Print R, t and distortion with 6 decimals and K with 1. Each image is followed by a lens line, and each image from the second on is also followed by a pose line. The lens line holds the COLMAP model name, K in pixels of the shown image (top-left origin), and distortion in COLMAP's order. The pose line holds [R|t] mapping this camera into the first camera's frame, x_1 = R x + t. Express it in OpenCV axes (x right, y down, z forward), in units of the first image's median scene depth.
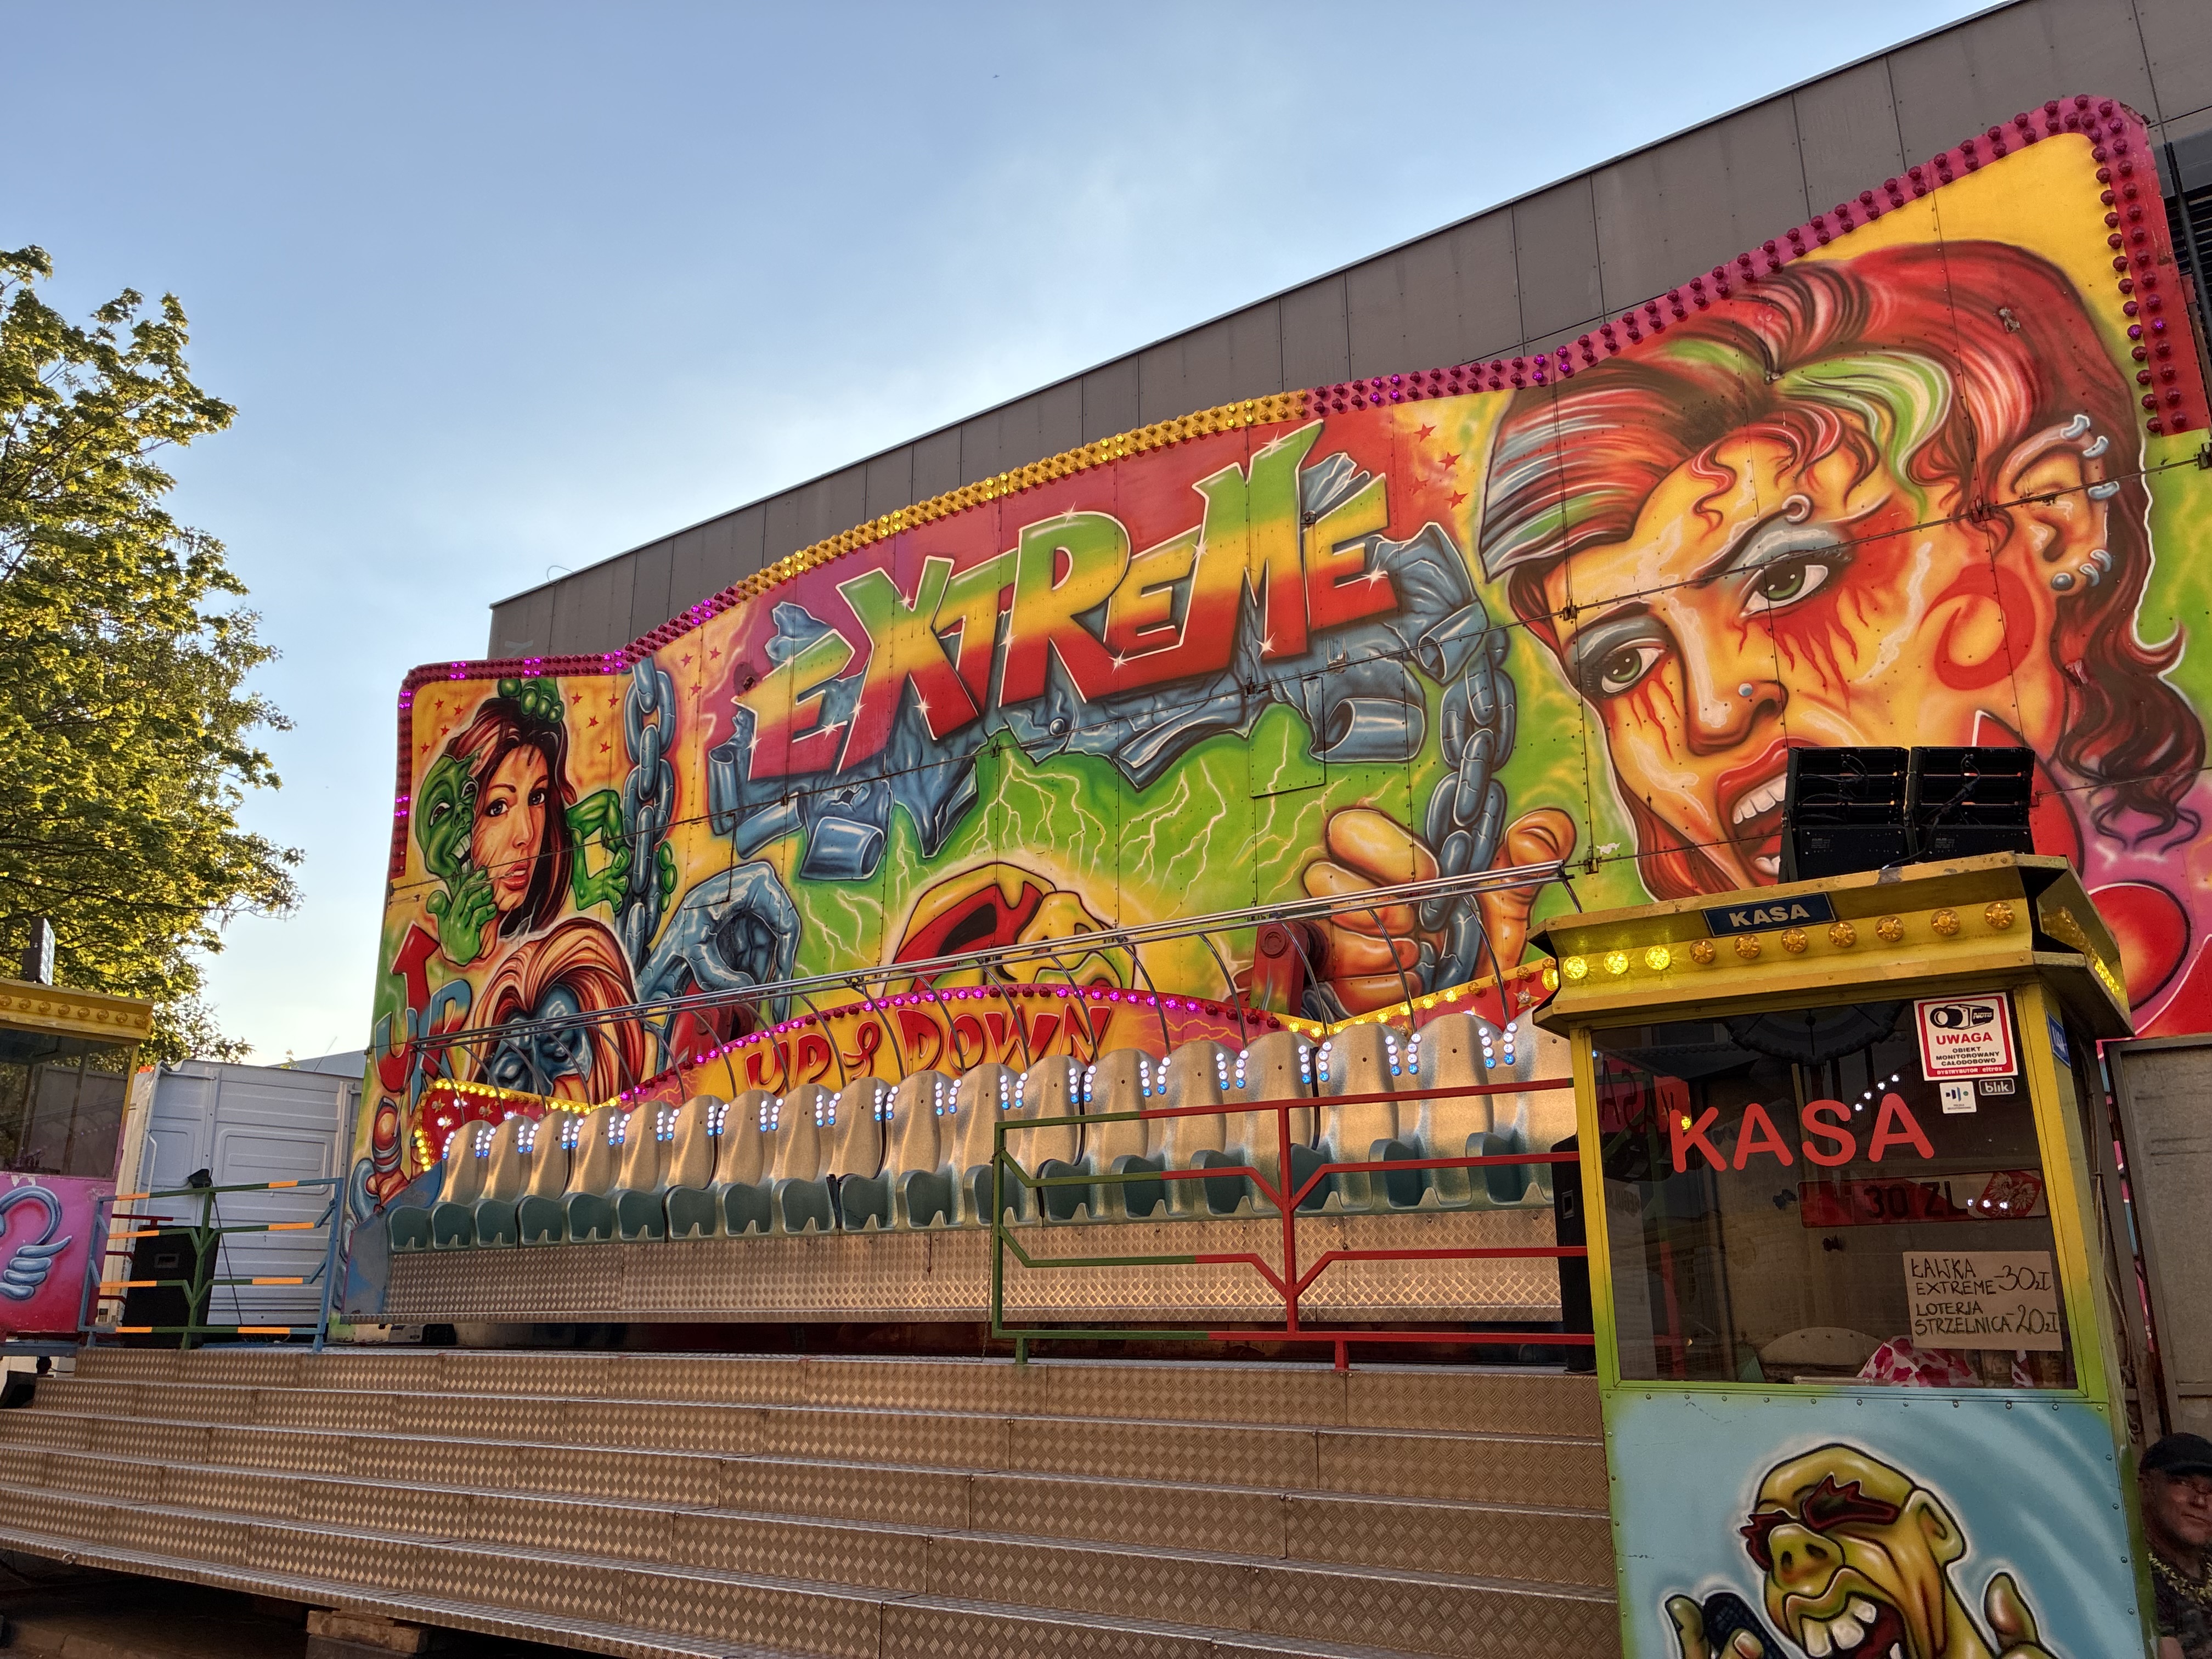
lens RADIAL K [[1683.2, 0, 1101.4], [0, 1683.2, 836.6], [0, 0, 1]] dist [0.028658, -0.003244]
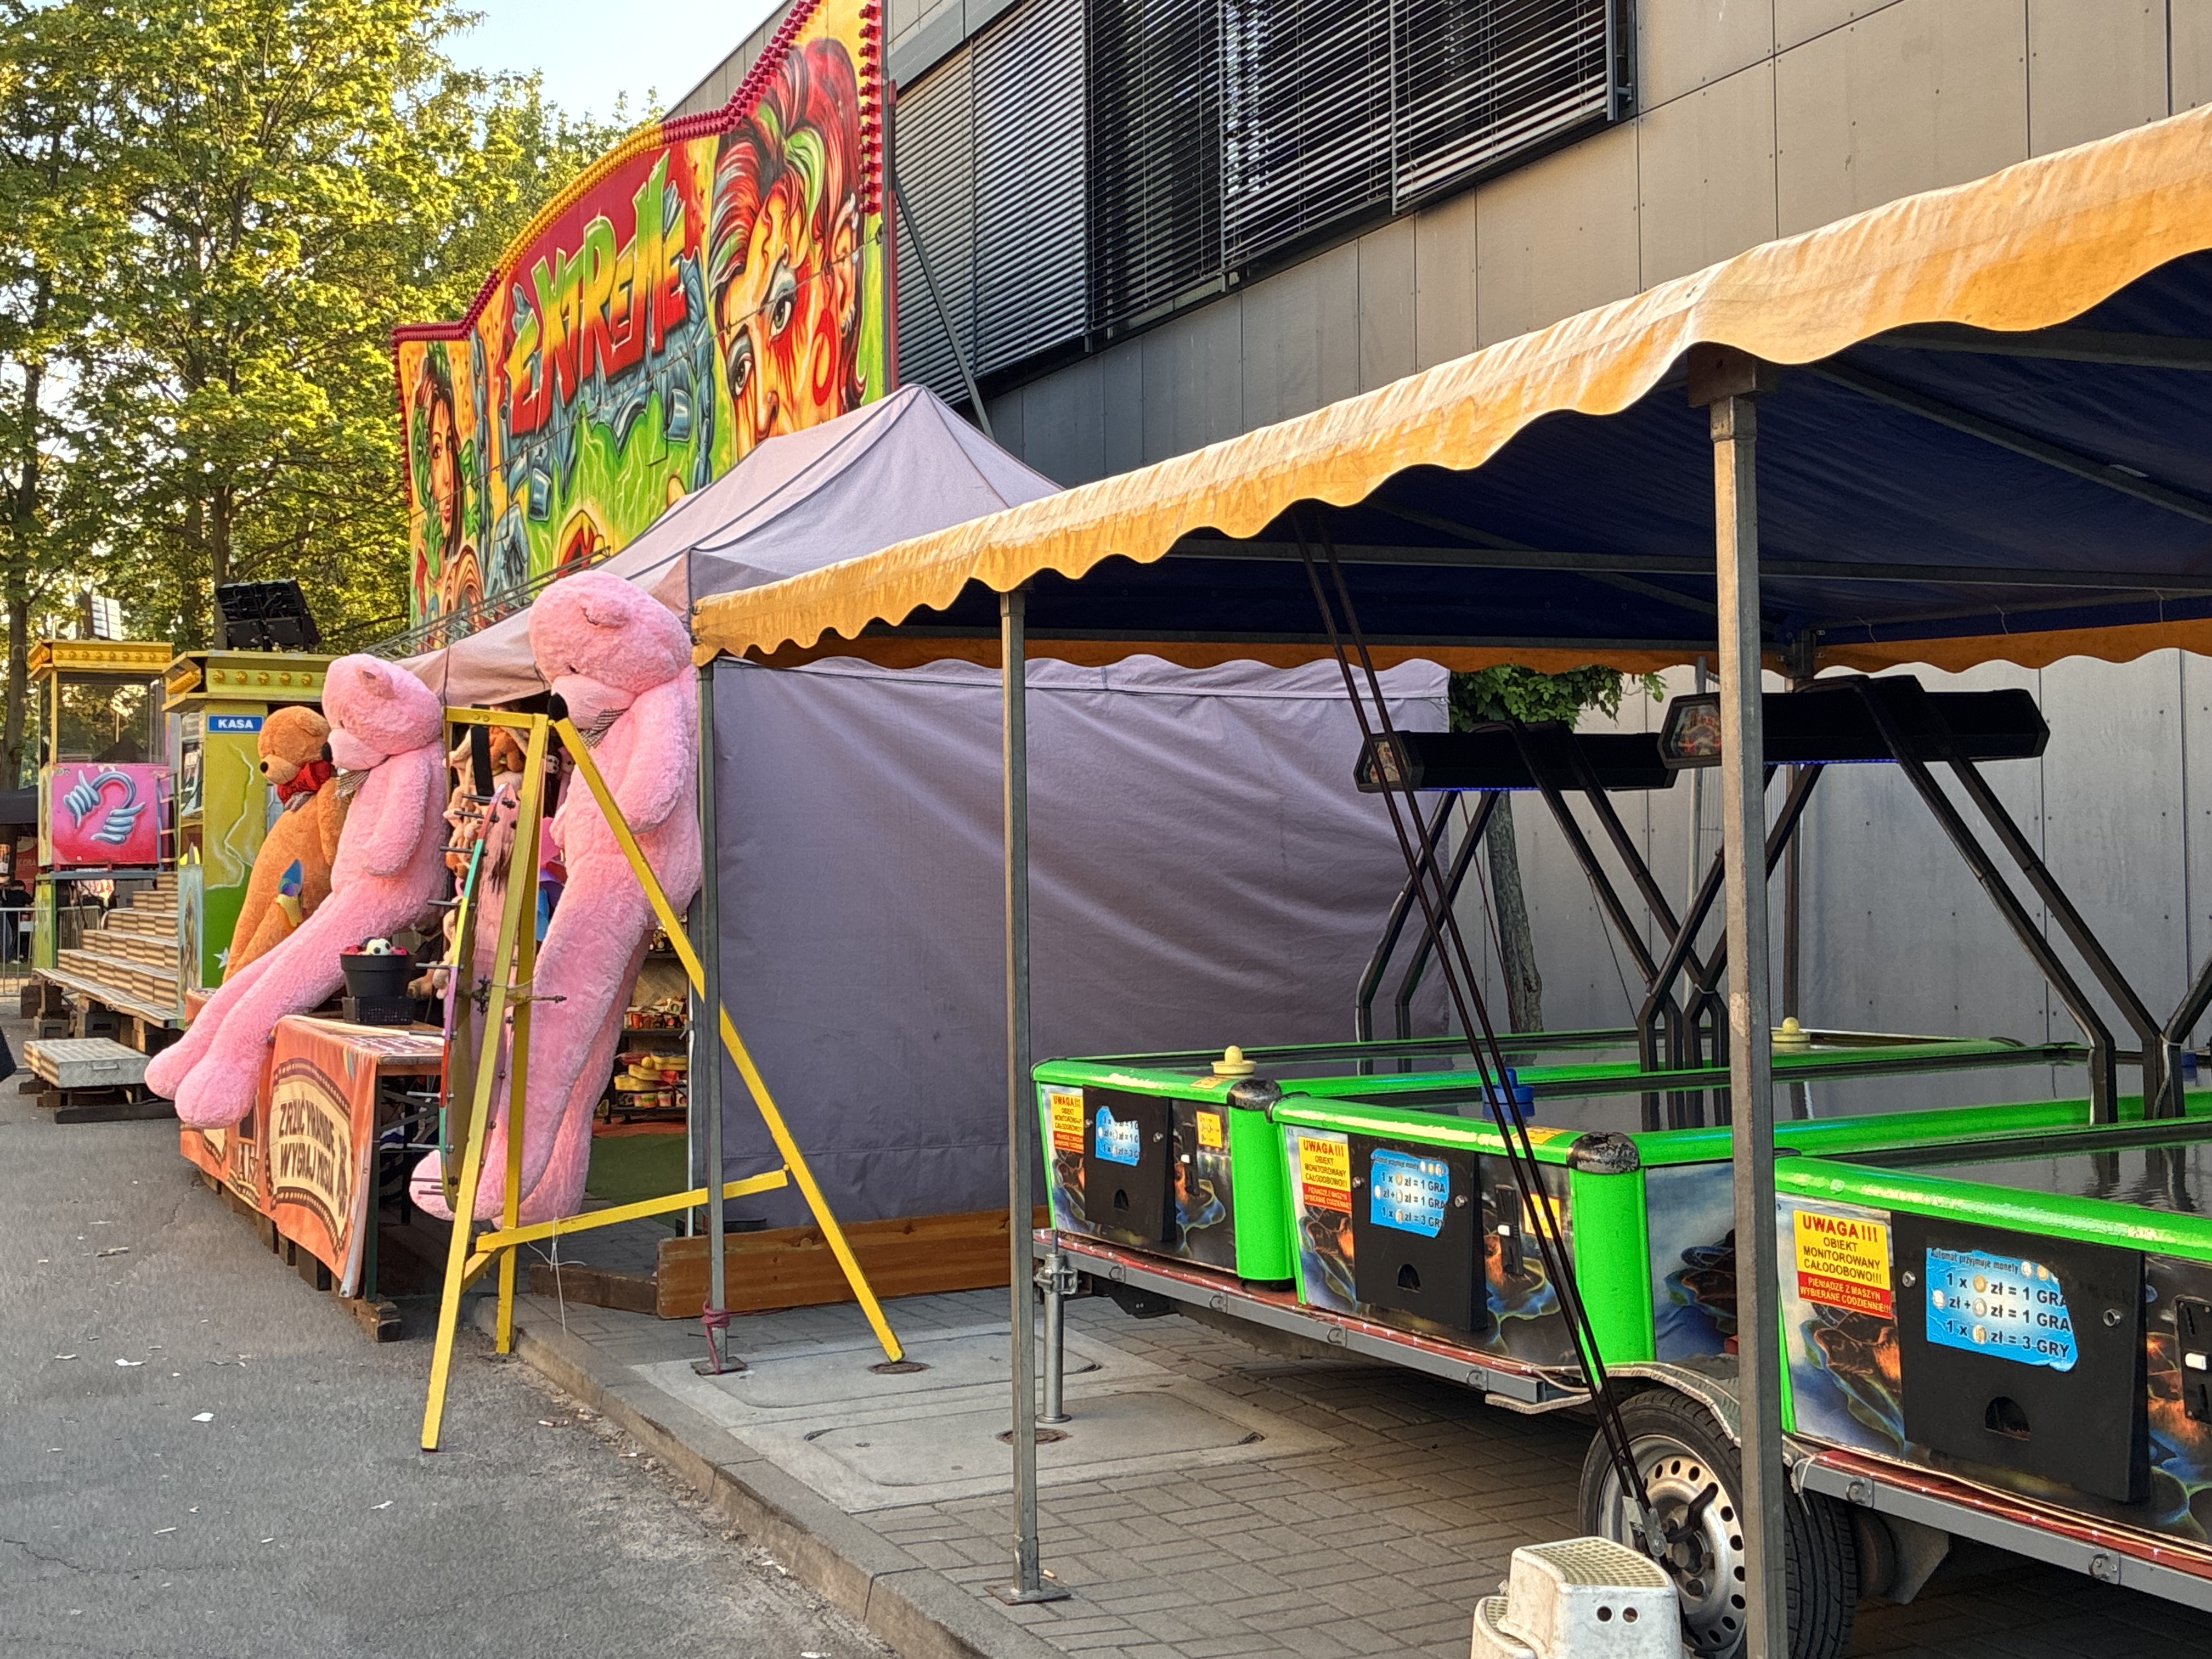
lens RADIAL K [[2575.3, 0, 1106.7], [0, 2575.3, 827.3], [0, 0, 1]] dist [-0.011343, 0.000000]
pose [[0.878398, -0.014653, -0.477706, 1.251812], [0.140205, 0.963454, 0.228254, -0.147397], [0.456903, -0.267474, 0.848350, -0.559988]]
